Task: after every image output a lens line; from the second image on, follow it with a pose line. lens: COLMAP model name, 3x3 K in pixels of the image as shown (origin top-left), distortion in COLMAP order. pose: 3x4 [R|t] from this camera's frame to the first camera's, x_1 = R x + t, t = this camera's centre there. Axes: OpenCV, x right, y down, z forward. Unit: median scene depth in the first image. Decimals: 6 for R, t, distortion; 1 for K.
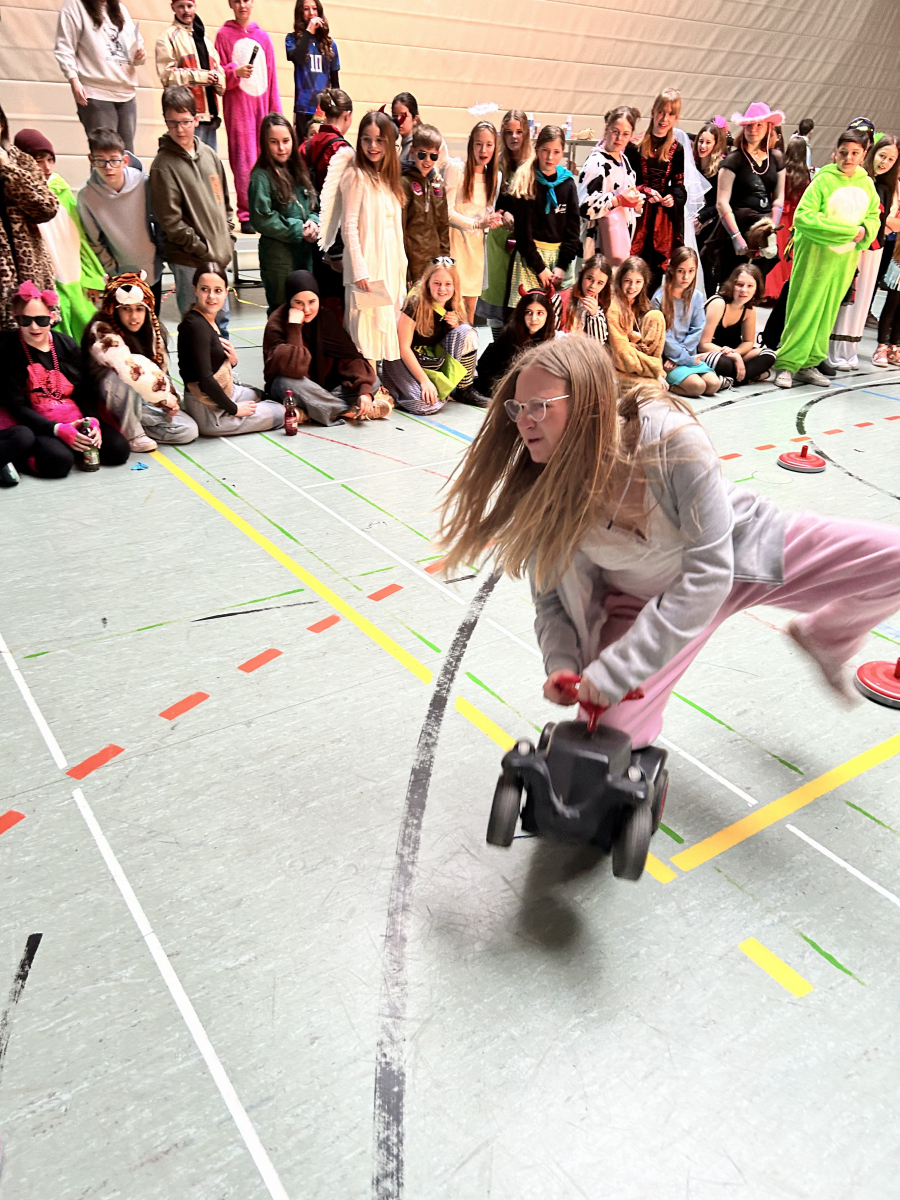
lens RADIAL K [[906.2, 0, 453.1], [0, 906.2, 613.1], [0, 0, 1]] dist [0.038016, -0.048997]
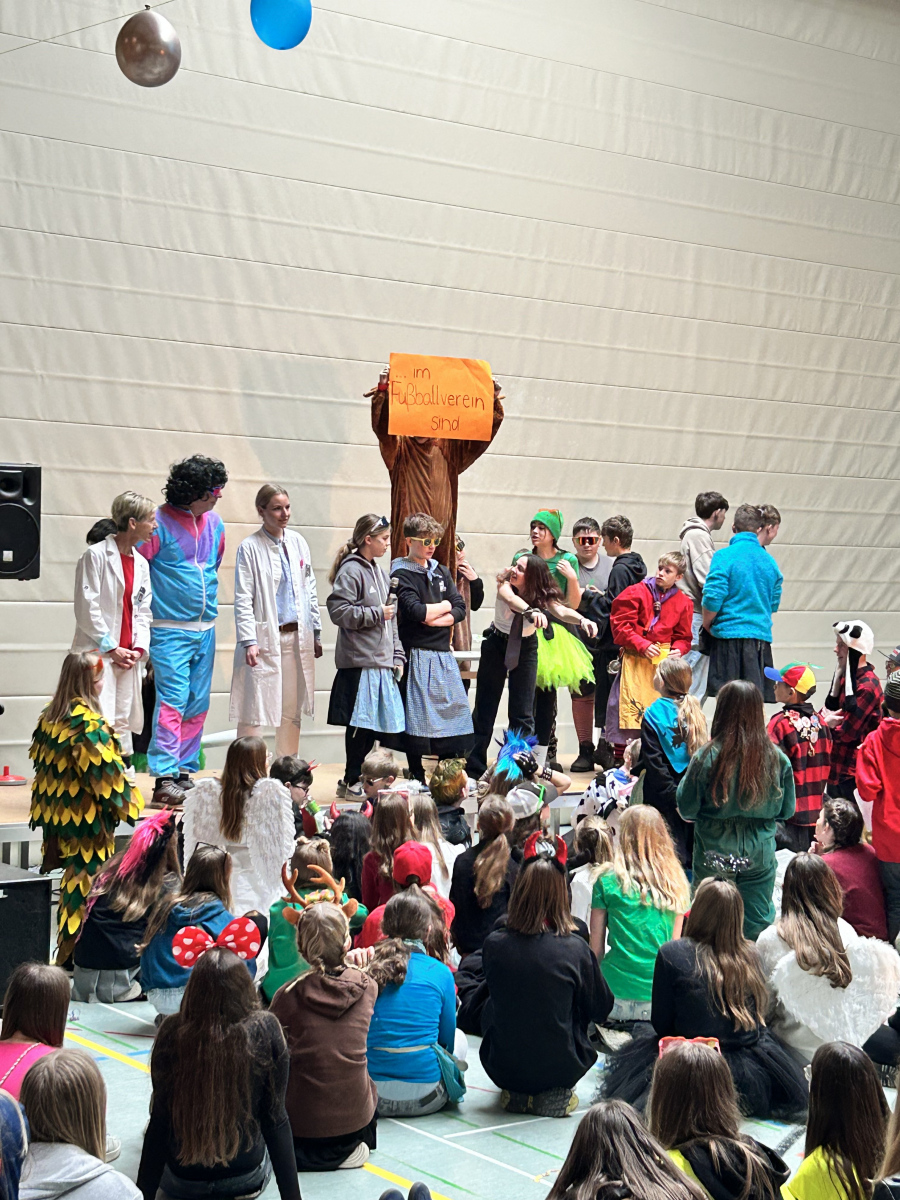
lens RADIAL K [[2007.9, 0, 449.9], [0, 2007.9, 601.4], [0, 0, 1]] dist [0.115807, -0.177392]
pose [[0.999272, -0.024048, 0.029602, -0.307619], [0.035083, 0.884031, -0.466111, 0.389630], [-0.014959, 0.466810, 0.884231, -0.978864]]
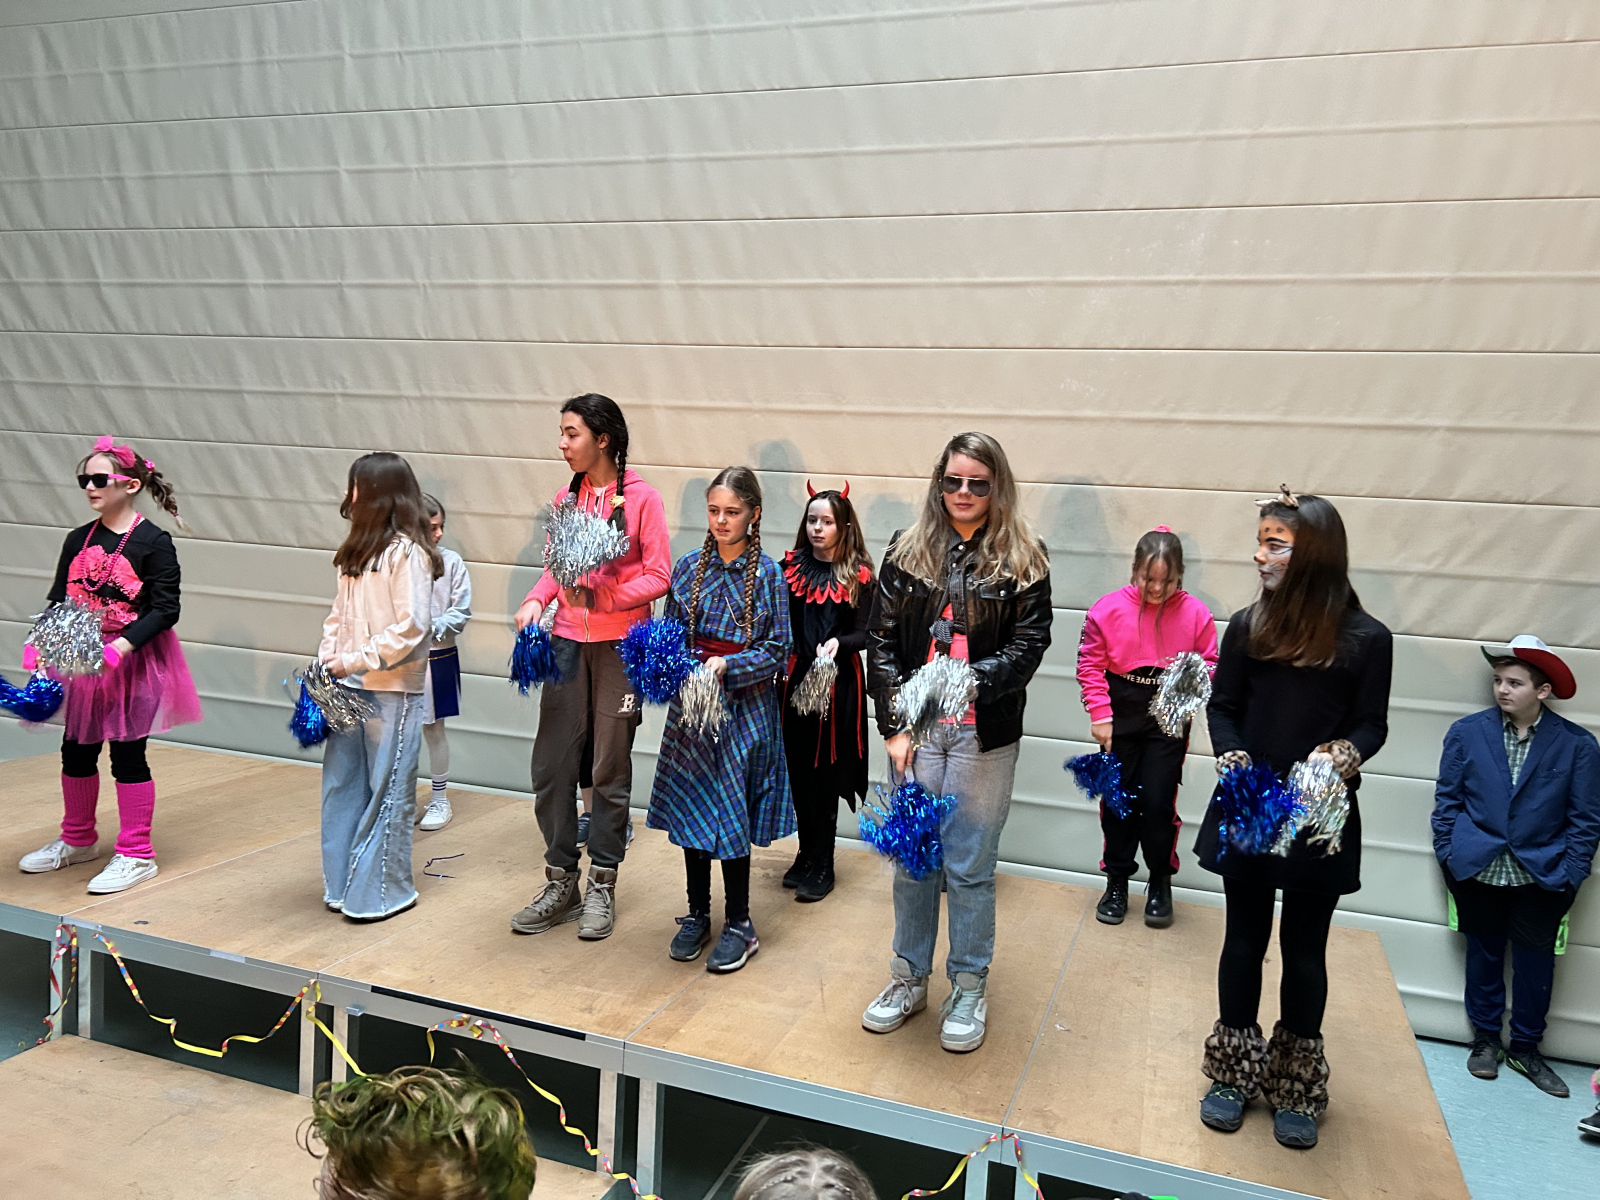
lens RADIAL K [[1222.2, 0, 801.9], [0, 1222.2, 599.5], [0, 0, 1]] dist [0.025221, -0.012897]
pose [[0.593464, 0.047602, -0.803452, 1.206468], [-0.407852, 0.878378, -0.249216, -1.408138], [0.693872, 0.475590, 0.540700, 2.340148]]
